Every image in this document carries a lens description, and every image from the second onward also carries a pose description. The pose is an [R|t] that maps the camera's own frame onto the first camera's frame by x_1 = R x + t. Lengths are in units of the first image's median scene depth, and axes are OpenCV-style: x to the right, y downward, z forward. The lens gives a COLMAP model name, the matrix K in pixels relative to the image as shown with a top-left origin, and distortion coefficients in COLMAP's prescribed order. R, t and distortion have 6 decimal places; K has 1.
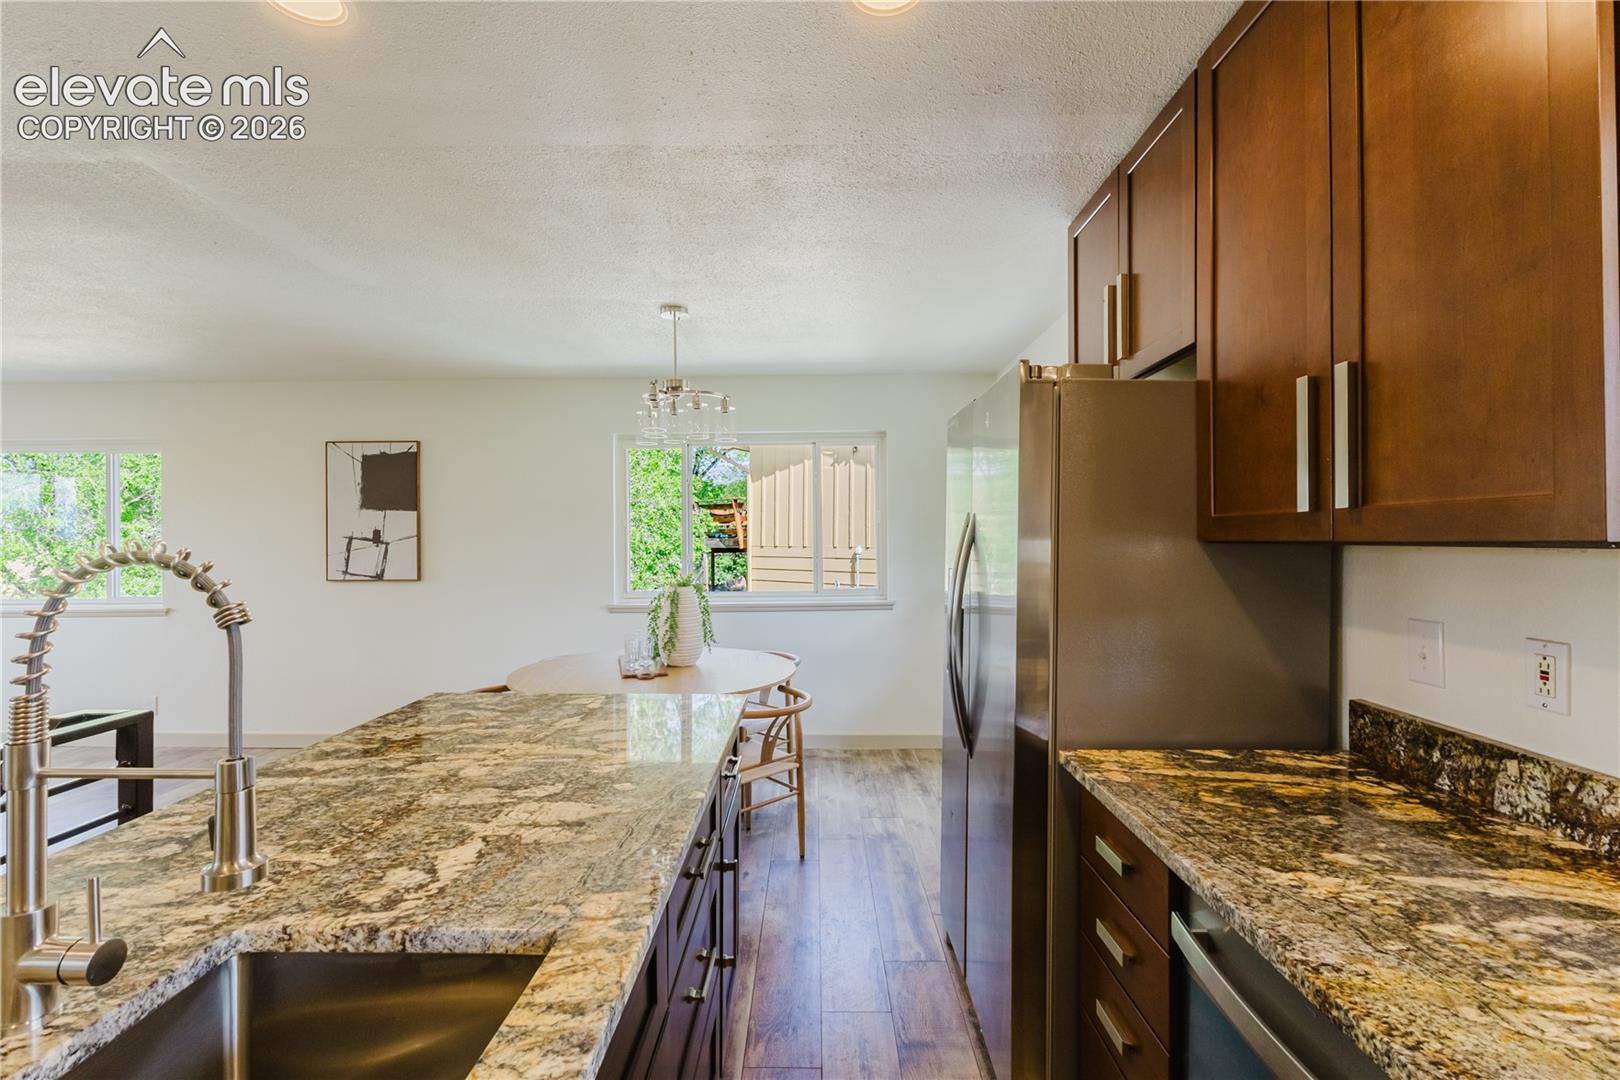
lens RADIAL K [[735.9, 0, 818.0], [0, 735.9, 536.5], [0, 0, 1]] dist [-0.004144, 0.001322]
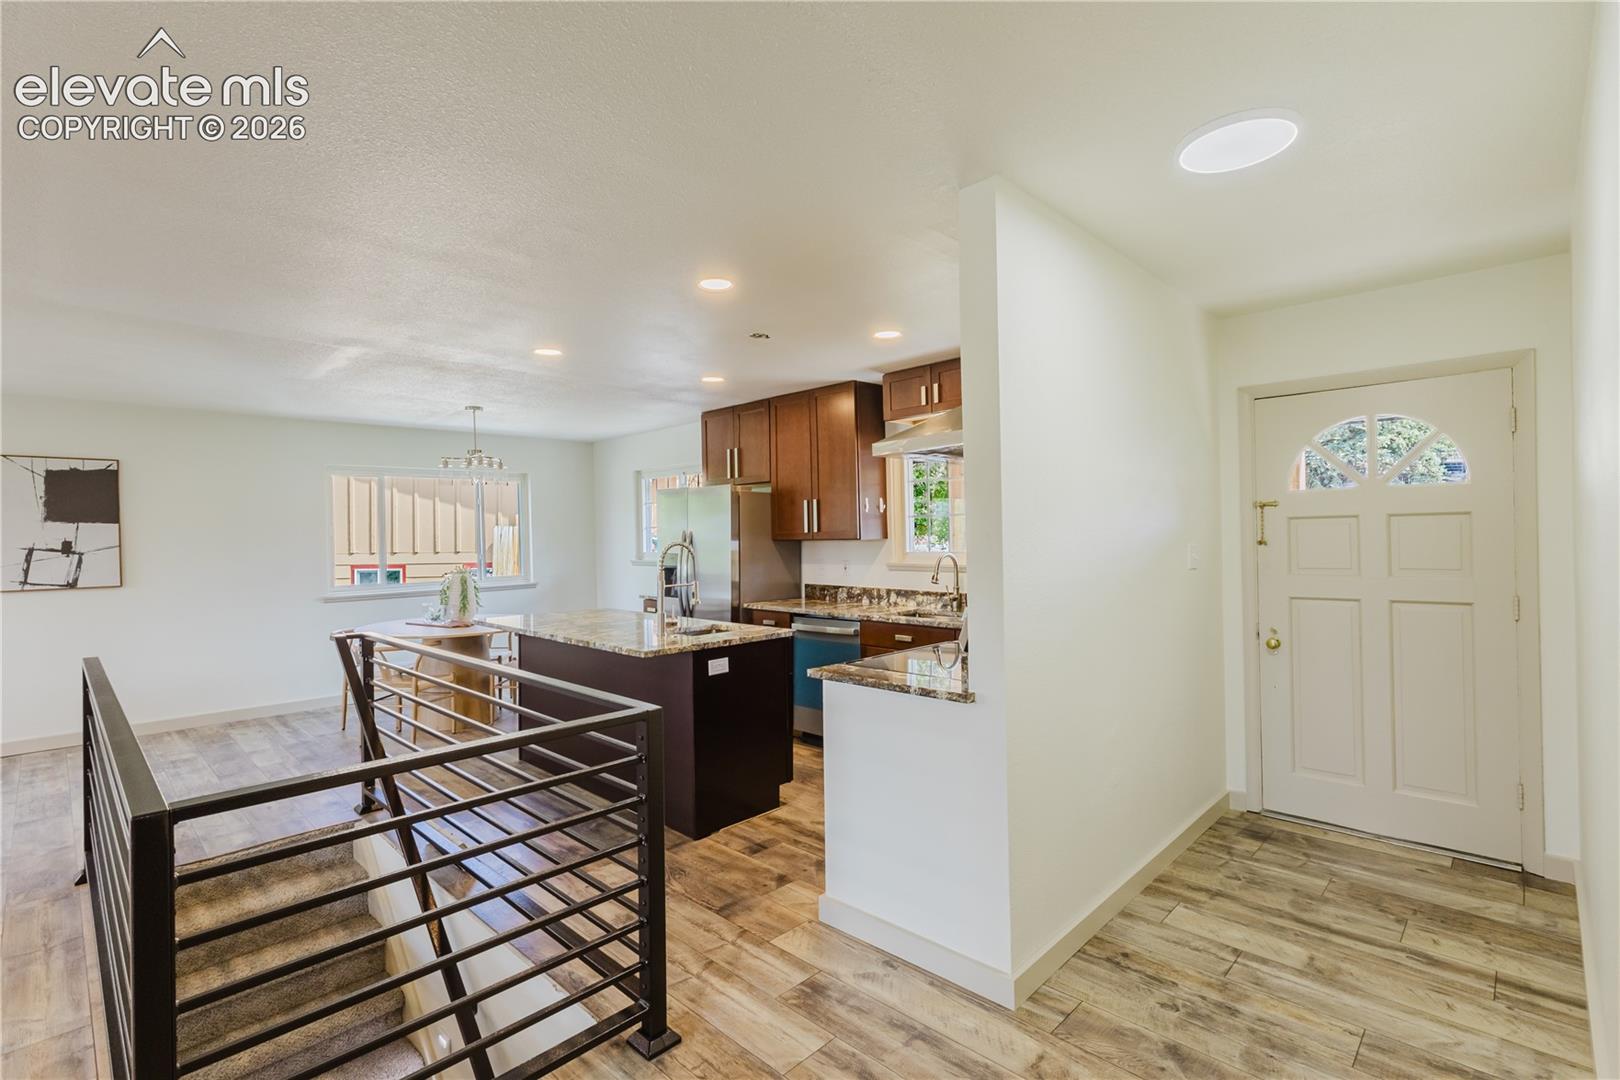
lens RADIAL K [[735.9, 0, 822.1], [0, 735.9, 533.9], [0, 0, 1]] dist [-0.004144, 0.001322]
pose [[0.676500, -0.005848, 0.736419, -0.643883], [0.011554, 0.999930, -0.002673, -0.004153], [-0.736352, 0.010317, 0.676520, -0.518239]]
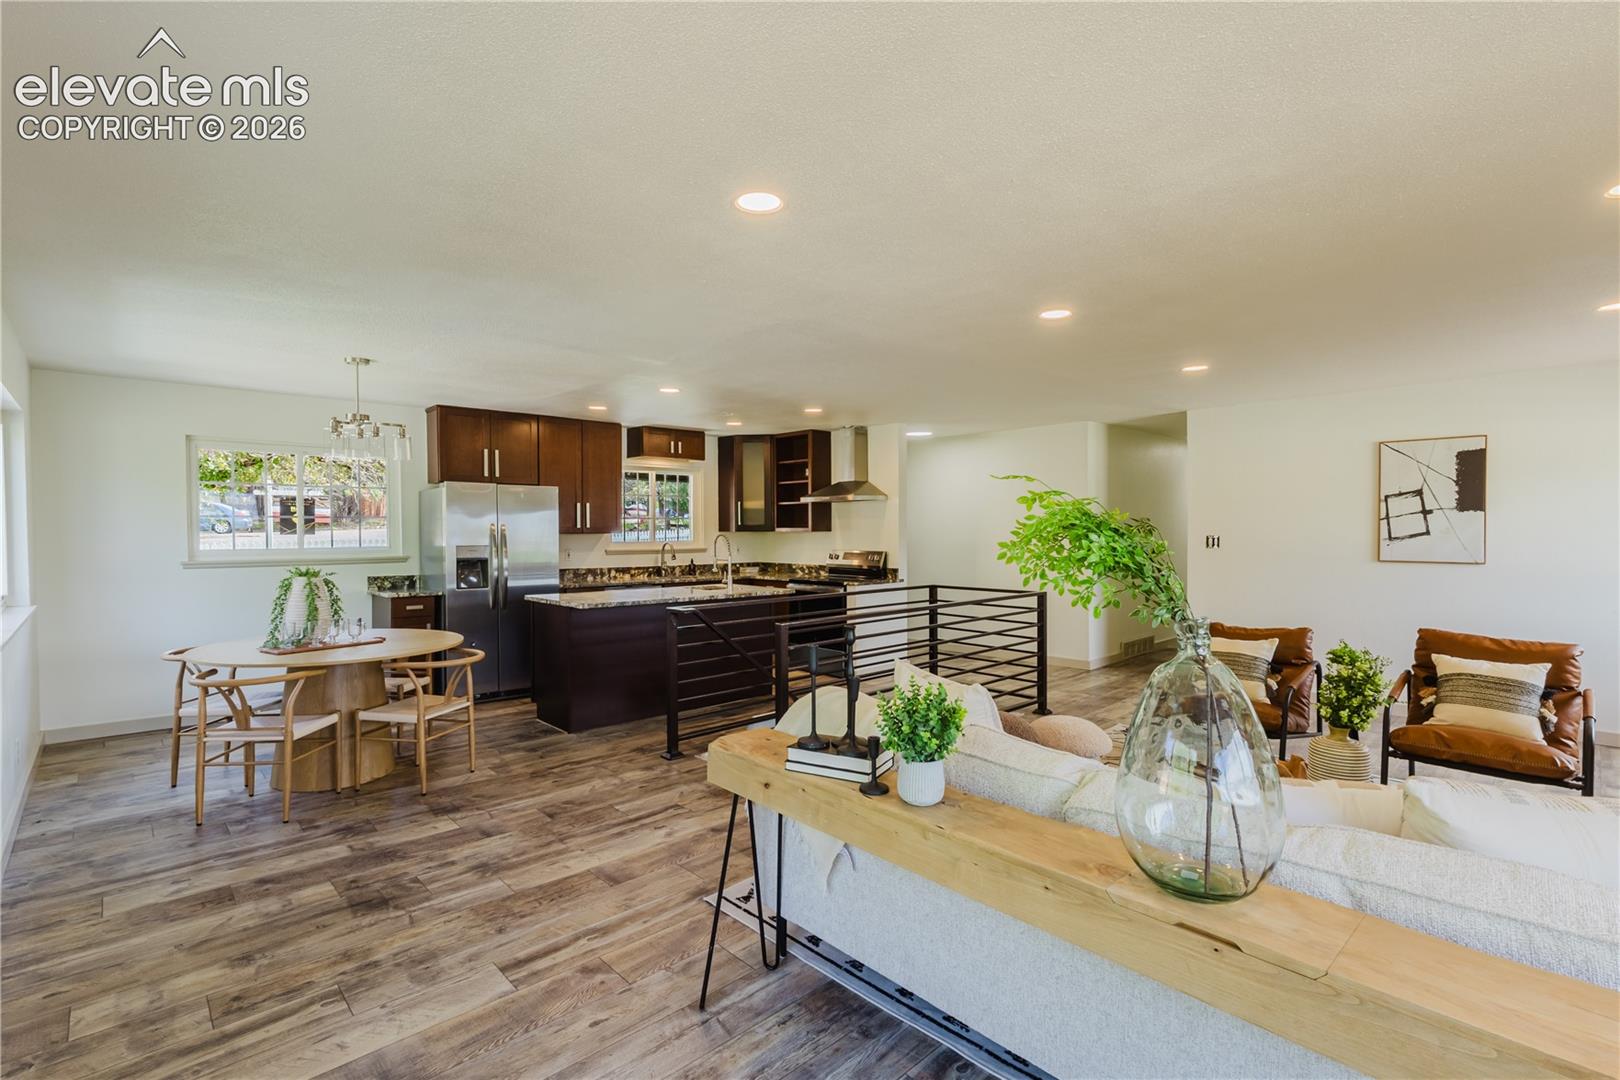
lens RADIAL K [[735.9, 0, 804.5], [0, 735.9, 535.1], [0, 0, 1]] dist [-0.004144, 0.001322]
pose [[-0.689862, -0.006315, 0.723914, -1.217978], [-0.001133, 0.999970, 0.007644, -0.006993], [-0.723940, 0.004454, -0.689848, 0.971191]]
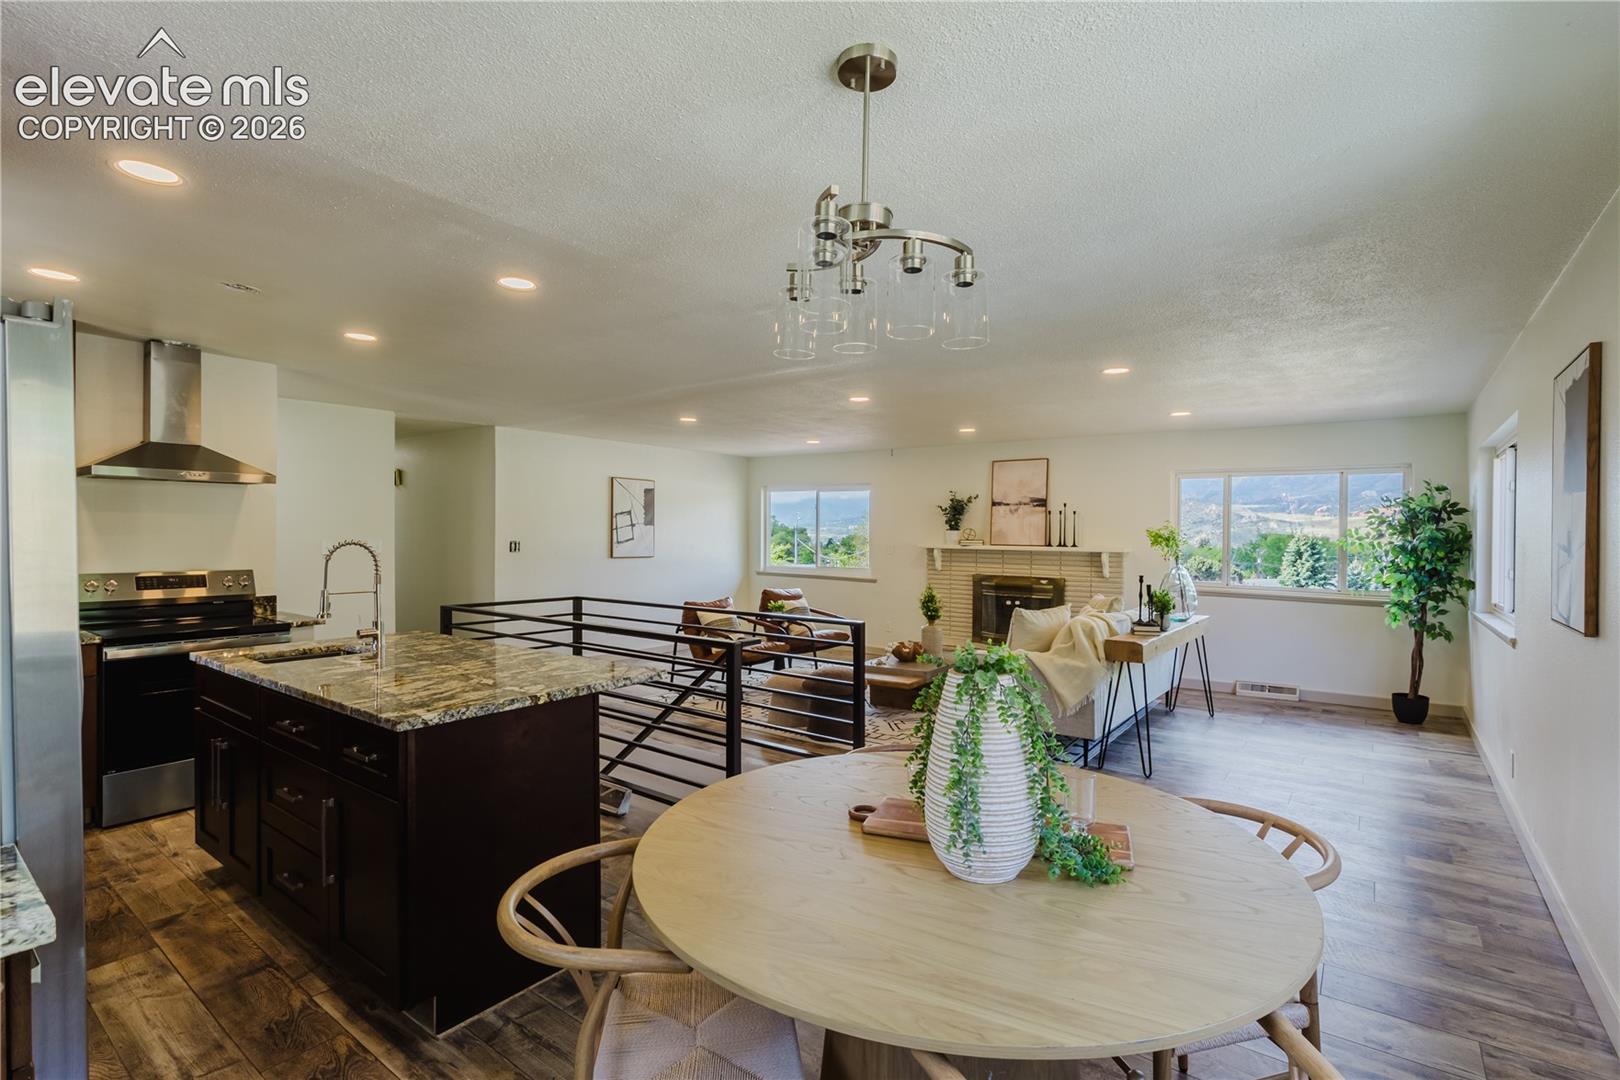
lens RADIAL K [[735.9, 0, 816.8], [0, 735.9, 543.3], [0, 0, 1]] dist [-0.004144, 0.001322]
pose [[-0.609933, 0.001490, -0.792451, 0.126063], [-0.003748, 0.999982, 0.004764, -0.001192], [0.792444, 0.005876, -0.609916, 0.929363]]
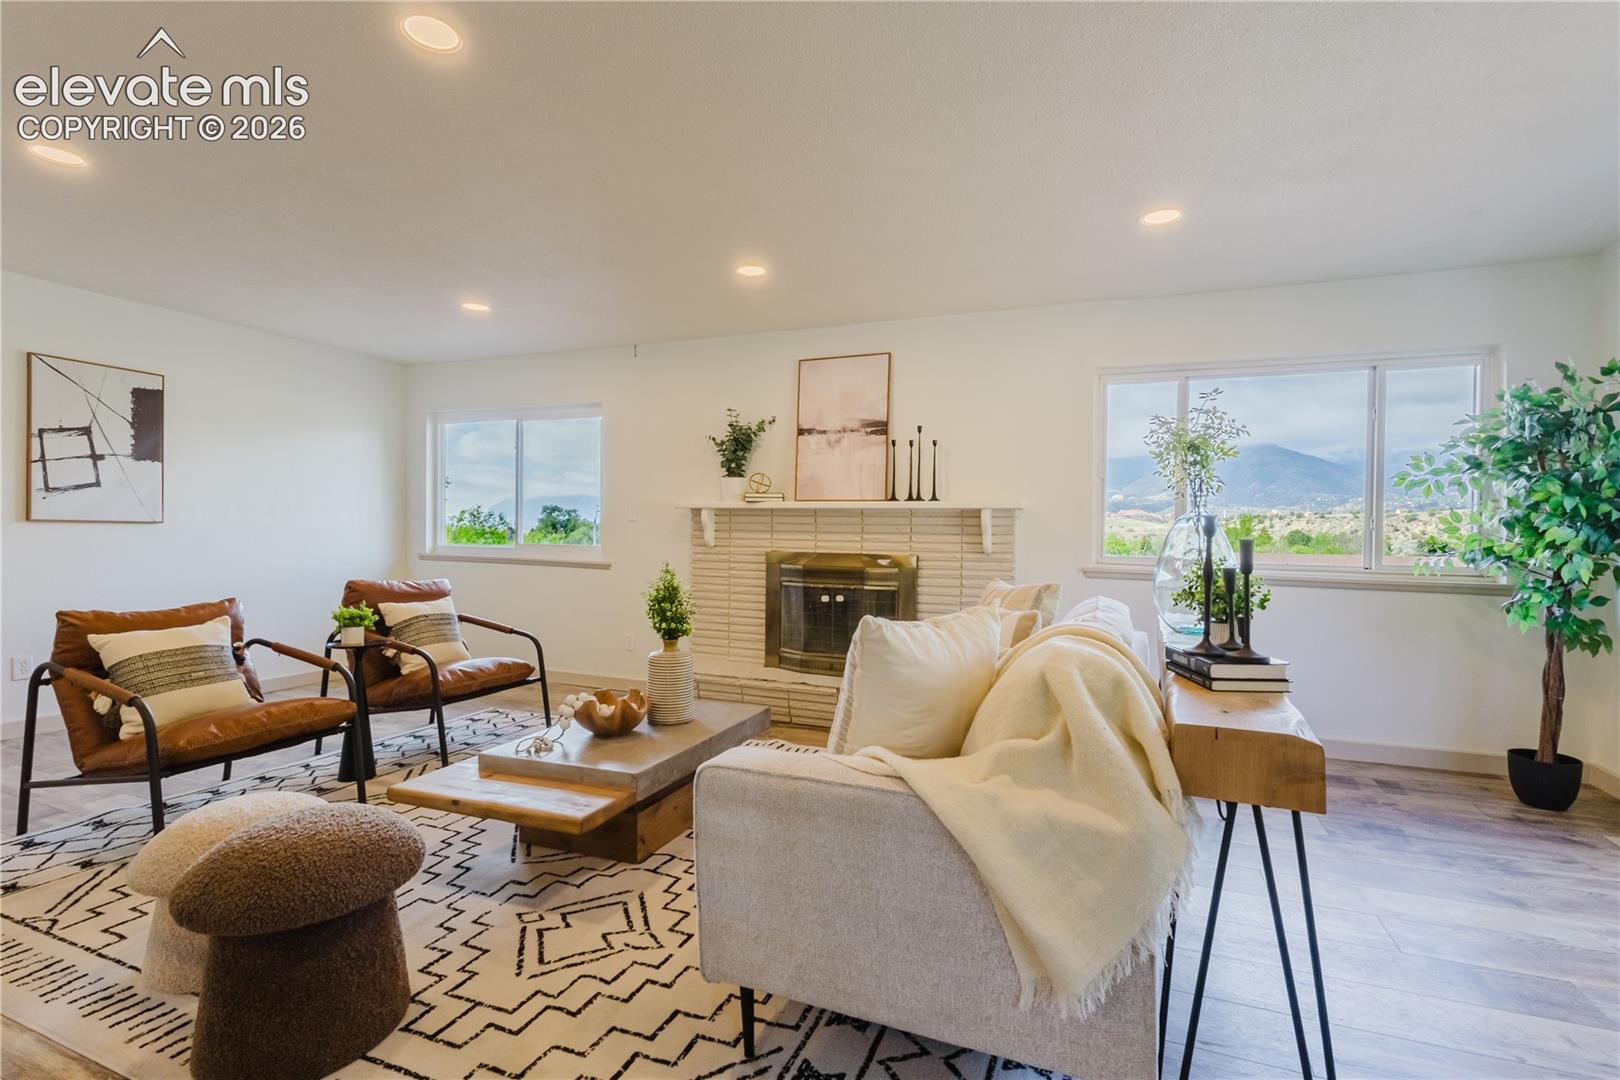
lens RADIAL K [[735.9, 0, 824.2], [0, 735.9, 544.5], [0, 0, 1]] dist [-0.004144, 0.001322]
pose [[-0.380265, 0.007329, -0.924848, -0.550455], [-0.006298, 0.999925, 0.010513, 0.057635], [0.924856, 0.009822, -0.380191, 0.629947]]
